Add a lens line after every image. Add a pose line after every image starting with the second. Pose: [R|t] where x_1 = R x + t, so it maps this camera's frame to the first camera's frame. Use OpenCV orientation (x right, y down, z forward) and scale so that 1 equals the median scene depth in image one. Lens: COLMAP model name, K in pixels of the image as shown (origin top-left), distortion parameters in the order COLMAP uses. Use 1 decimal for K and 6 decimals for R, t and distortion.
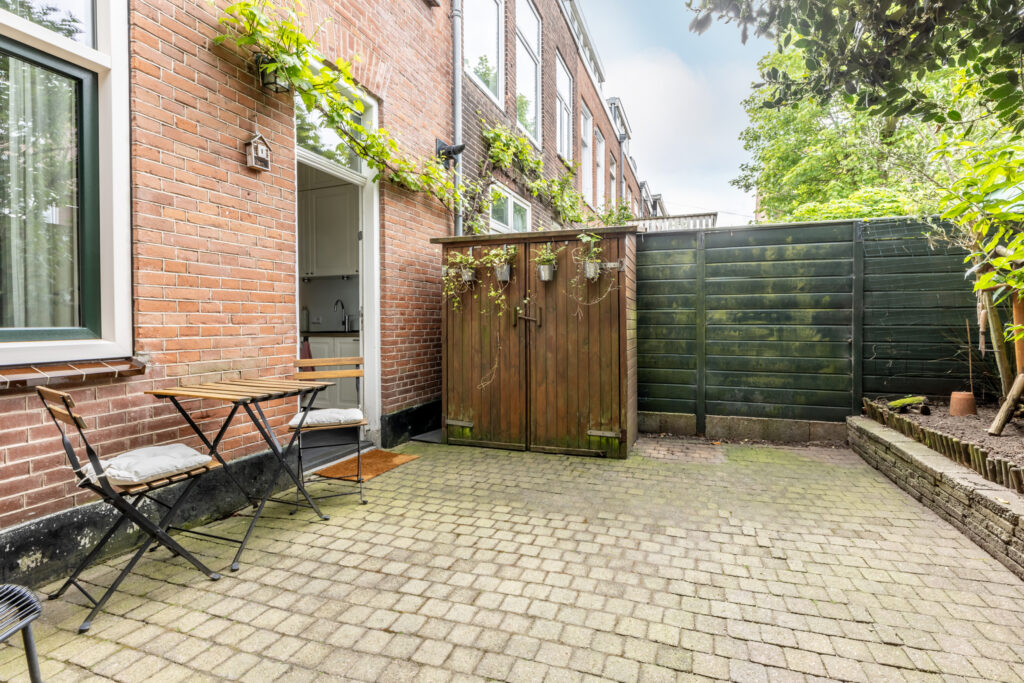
lens RADIAL K [[454.7, 0, 509.9], [0, 454.7, 325.8], [0, 0, 1]] dist [-0.000151, -0.001559]
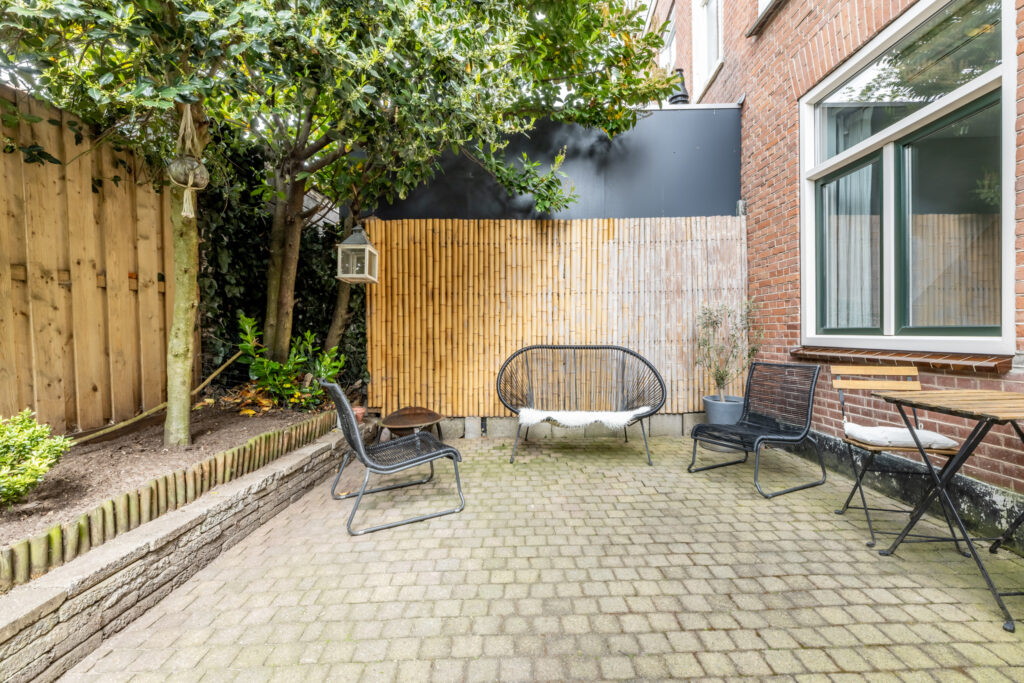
lens RADIAL K [[454.7, 0, 530.4], [0, 454.7, 334.1], [0, 0, 1]] dist [-0.000151, -0.001559]
pose [[-0.911343, 0.017743, -0.411264, 0.451907], [0.010837, 0.999758, 0.019119, -0.007037], [0.411504, 0.012967, -0.911316, 1.269039]]
